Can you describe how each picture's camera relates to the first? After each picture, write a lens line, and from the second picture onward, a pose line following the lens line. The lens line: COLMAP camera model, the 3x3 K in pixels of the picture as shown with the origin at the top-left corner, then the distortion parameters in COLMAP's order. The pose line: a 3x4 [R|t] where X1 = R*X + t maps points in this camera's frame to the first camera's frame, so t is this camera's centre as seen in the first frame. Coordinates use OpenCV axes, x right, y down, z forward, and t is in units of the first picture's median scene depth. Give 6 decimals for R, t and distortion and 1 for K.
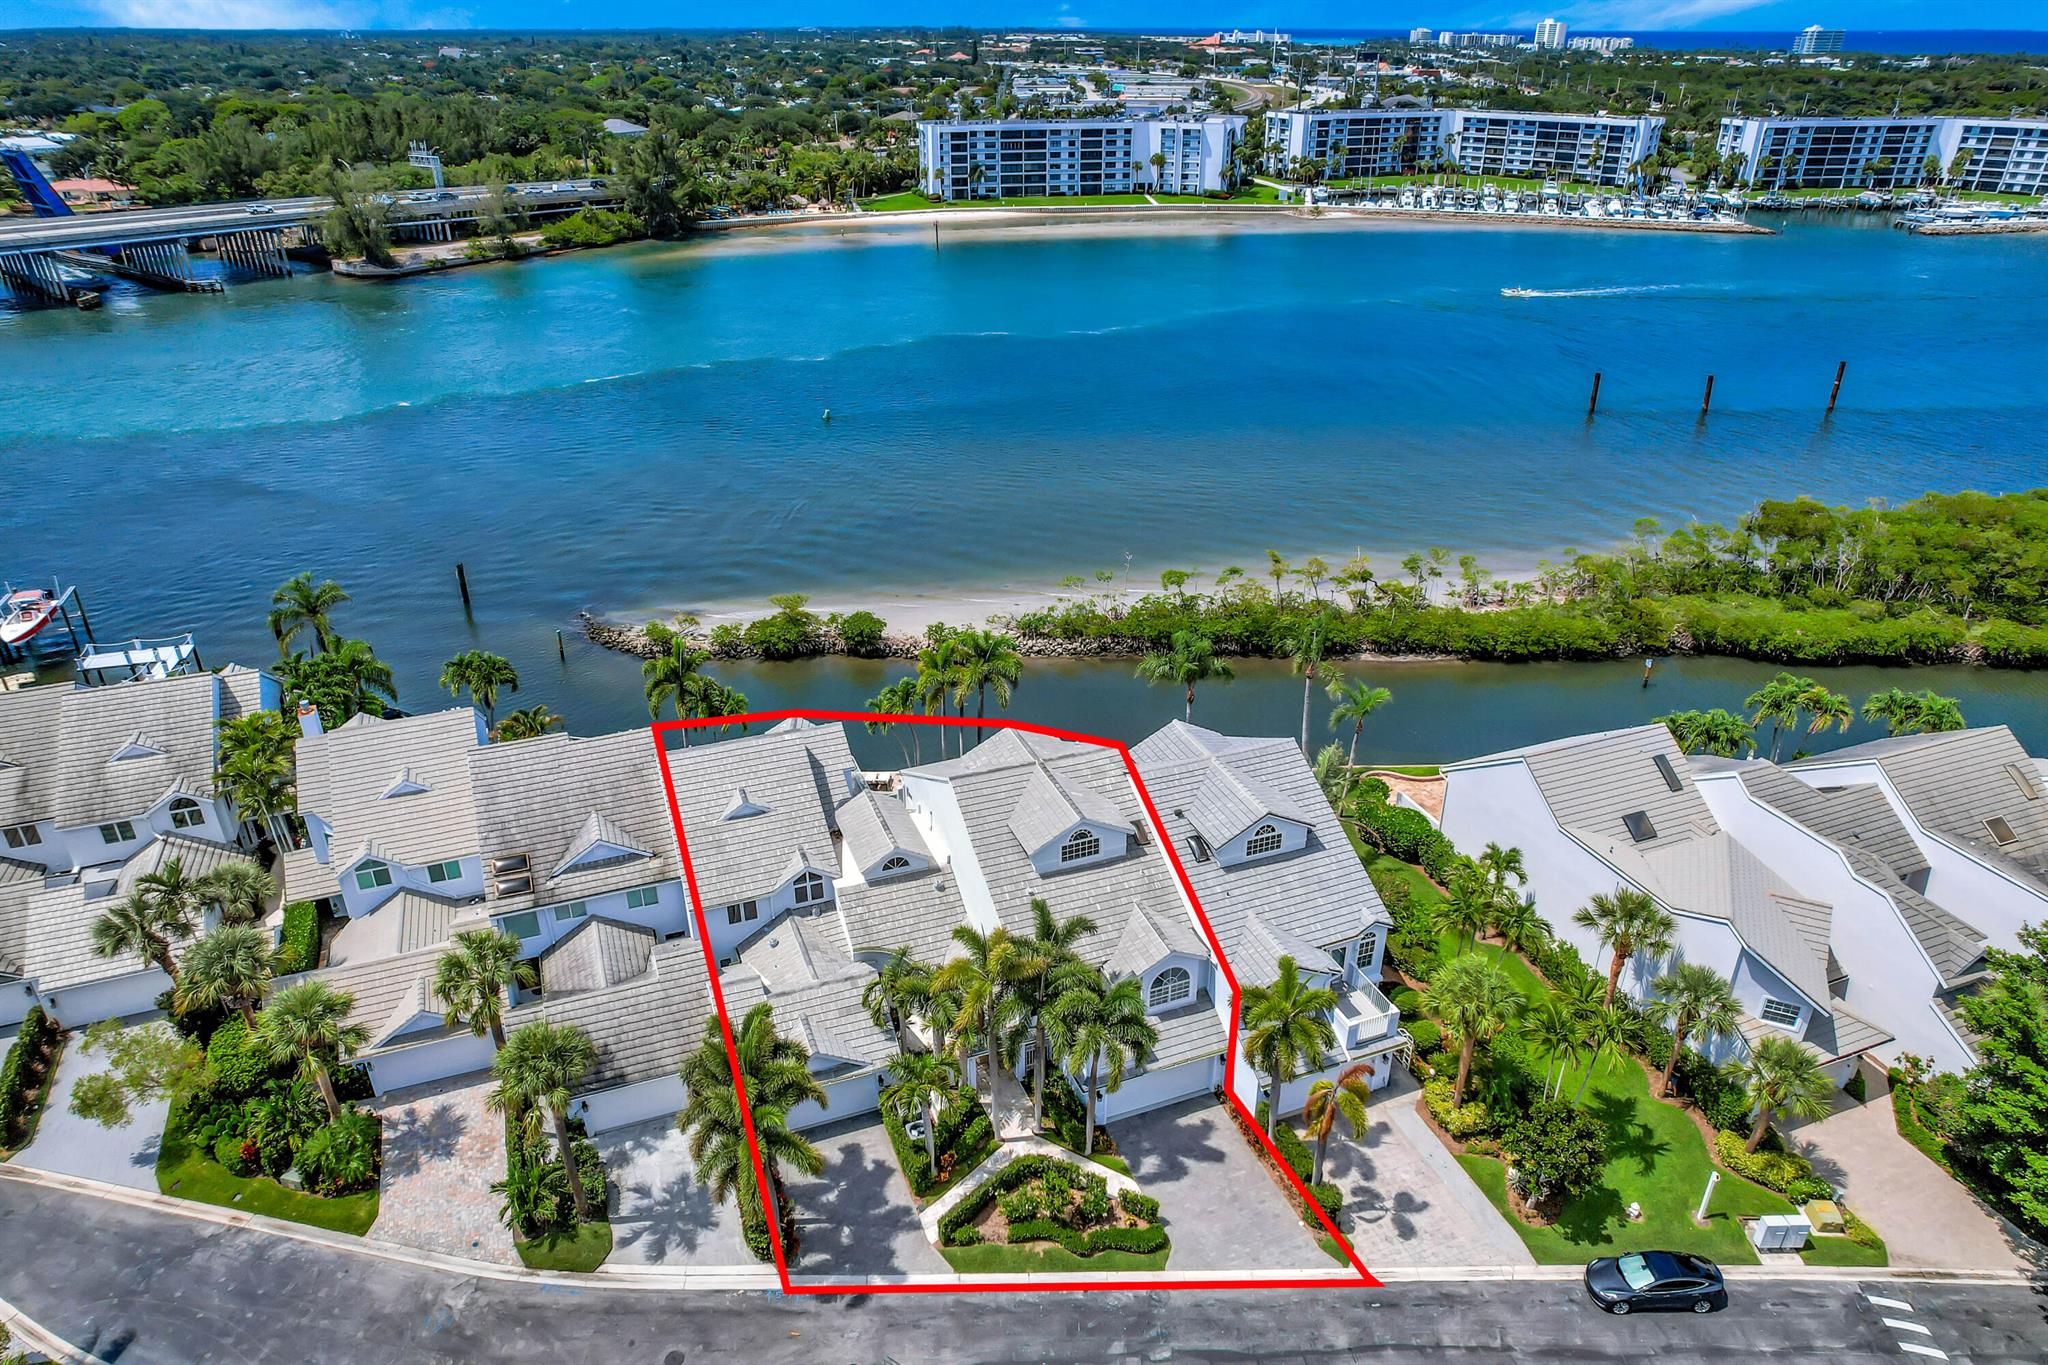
lens RADIAL K [[1307.0, 0, 1009.1], [0, 1307.0, 694.5], [0, 0, 1]] dist [-0.073145, 0.062248]
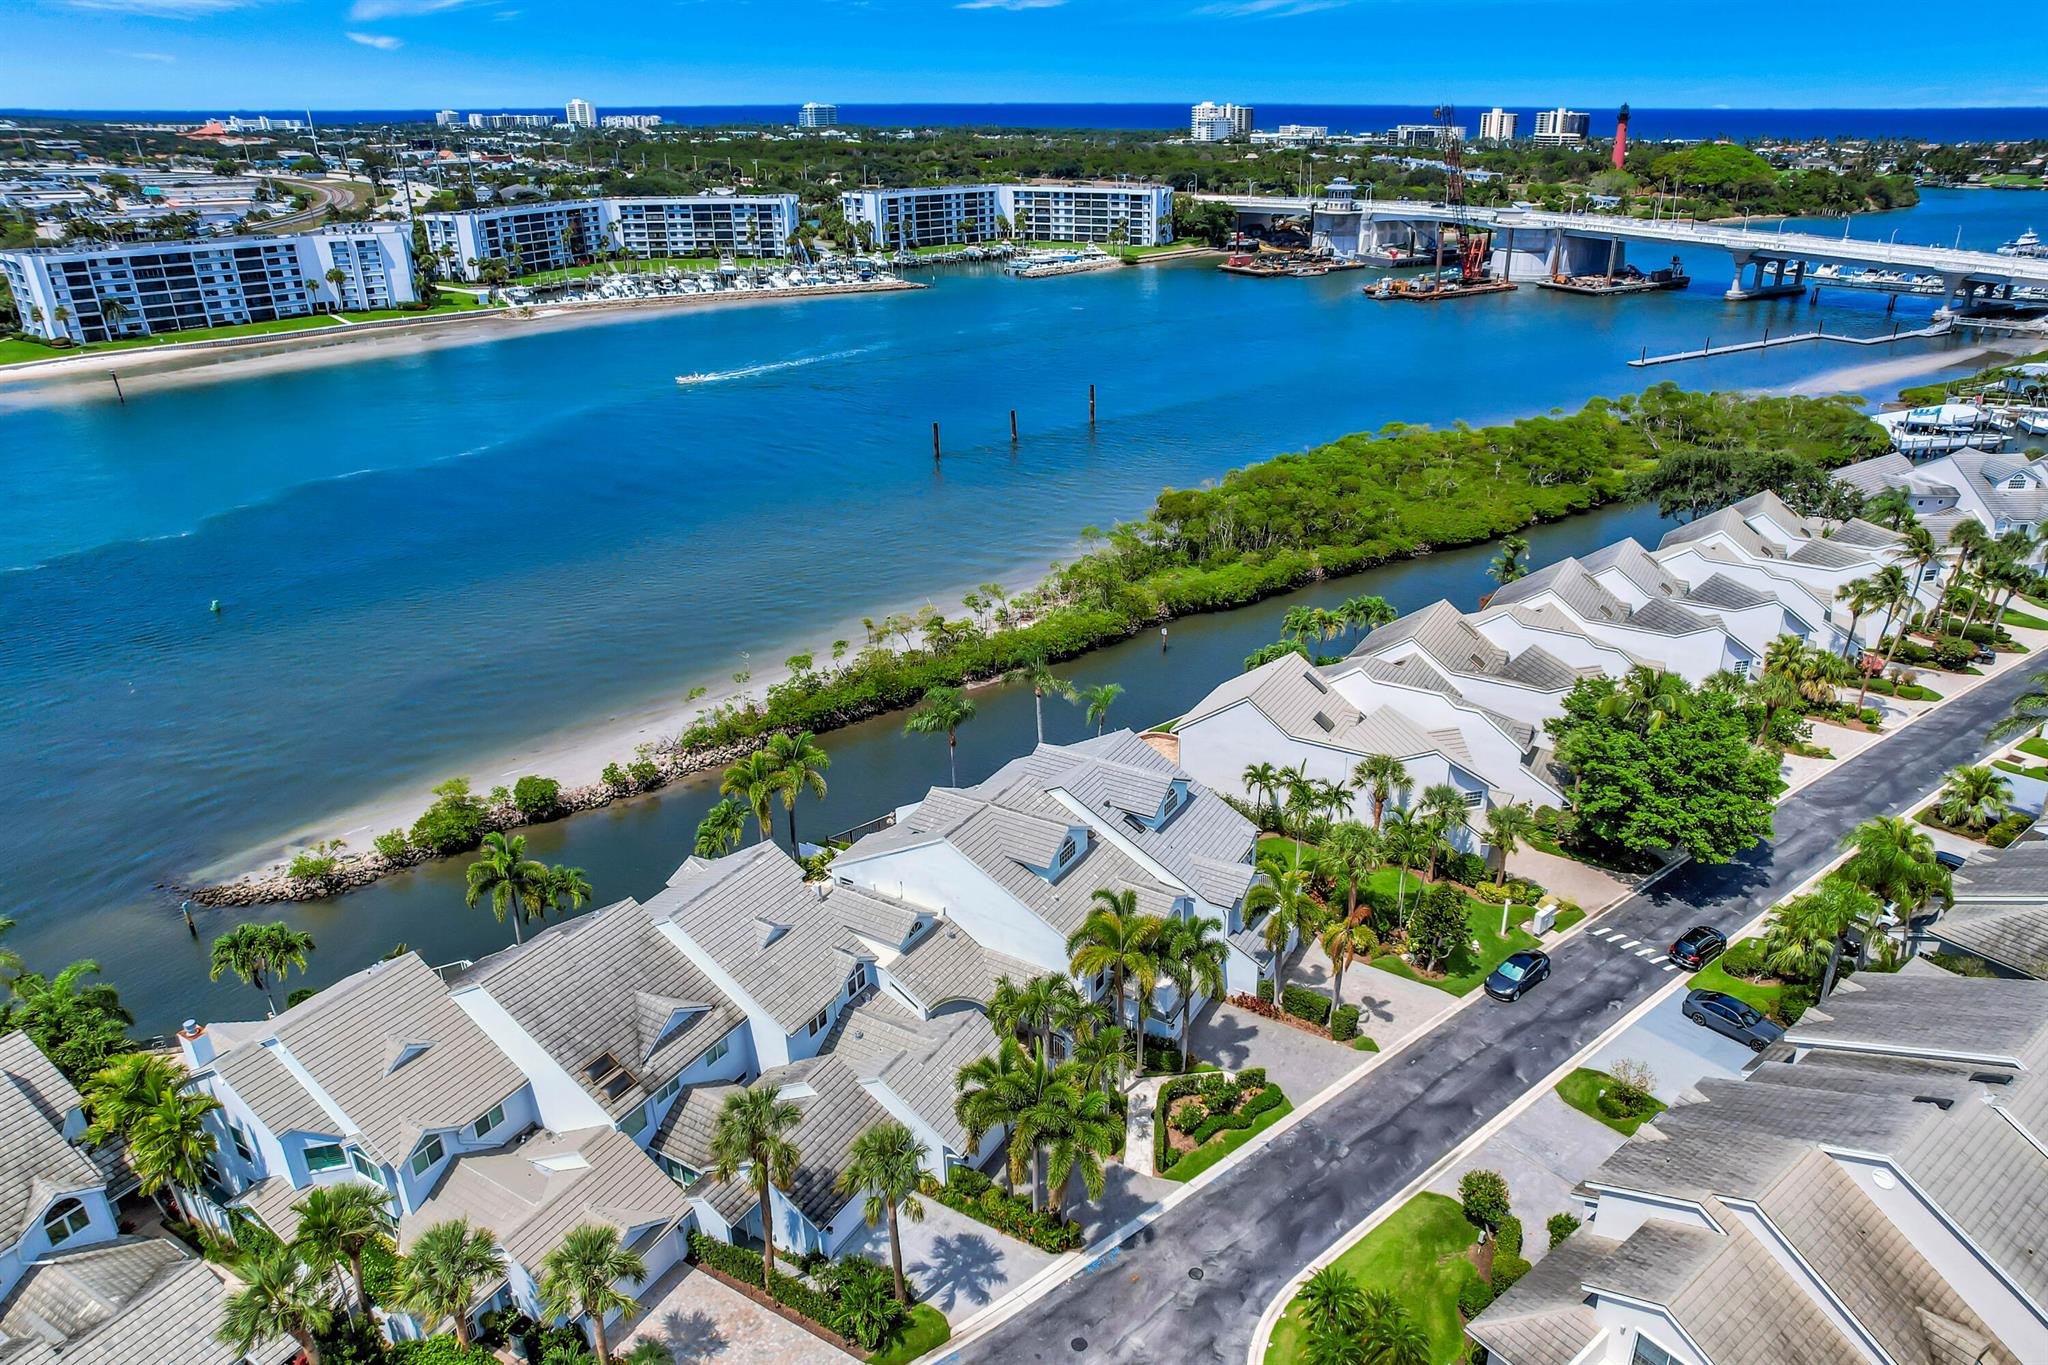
lens RADIAL K [[1307.0, 0, 1056.4], [0, 1307.0, 730.3], [0, 0, 1]] dist [-0.073145, 0.062248]
pose [[0.776307, -0.277818, 0.565831, -0.348913], [0.293709, 0.953663, 0.065278, -0.045018], [-0.557748, 0.115513, 0.821933, -0.011230]]
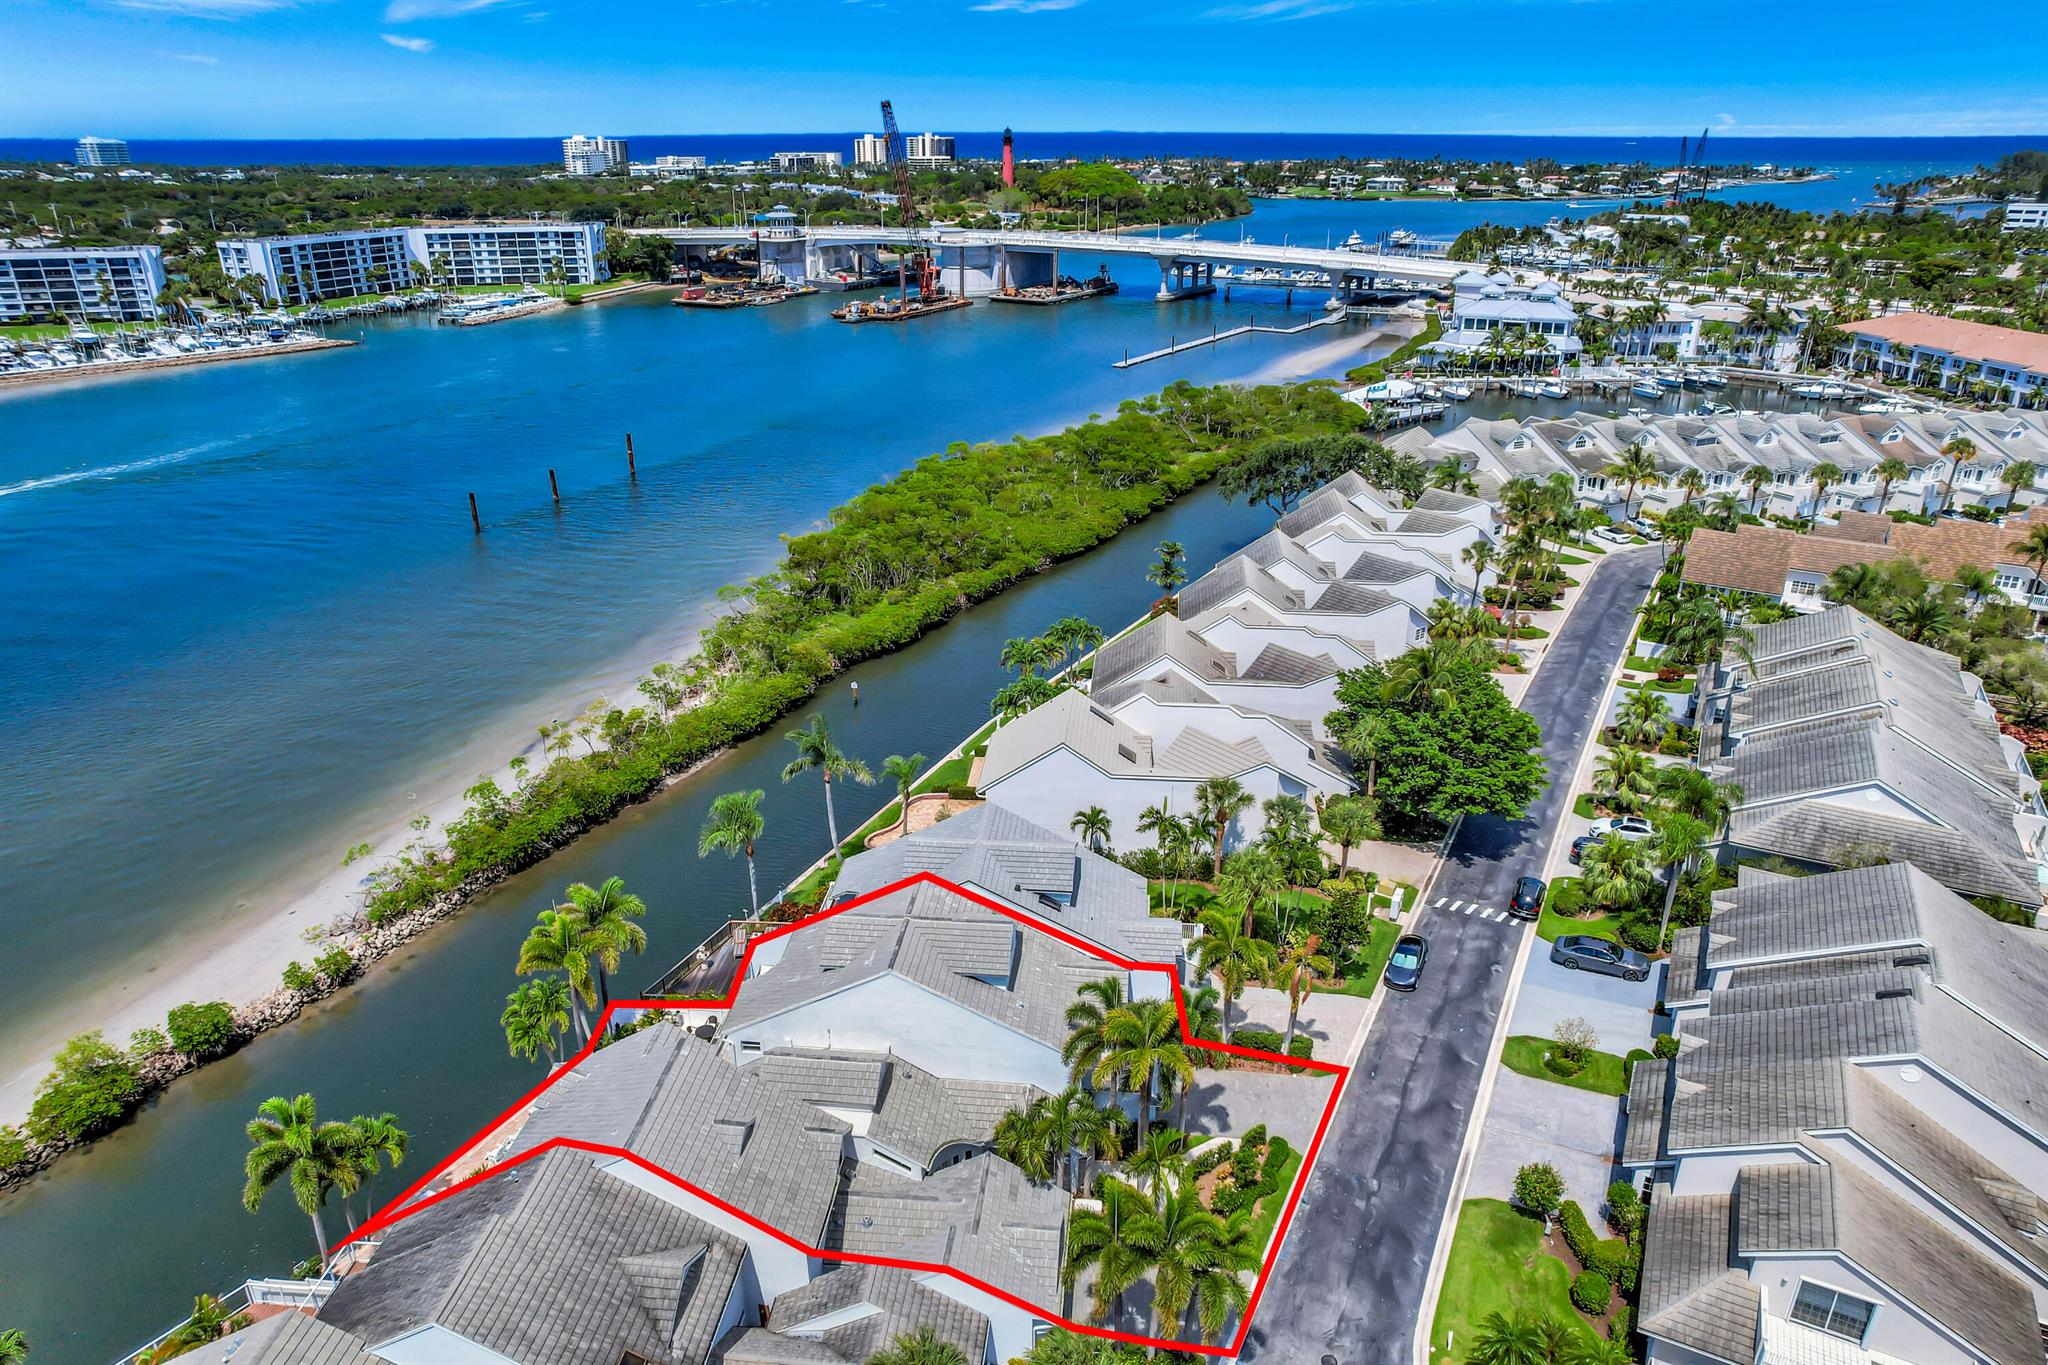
lens RADIAL K [[1307.0, 0, 1018.9], [0, 1307.0, 713.7], [0, 0, 1]] dist [-0.073145, 0.062248]
pose [[0.456135, -0.368774, 0.809905, -0.433148], [0.415911, 0.892927, 0.172337, -0.143541], [-0.786740, 0.258239, 0.560672, 0.177957]]
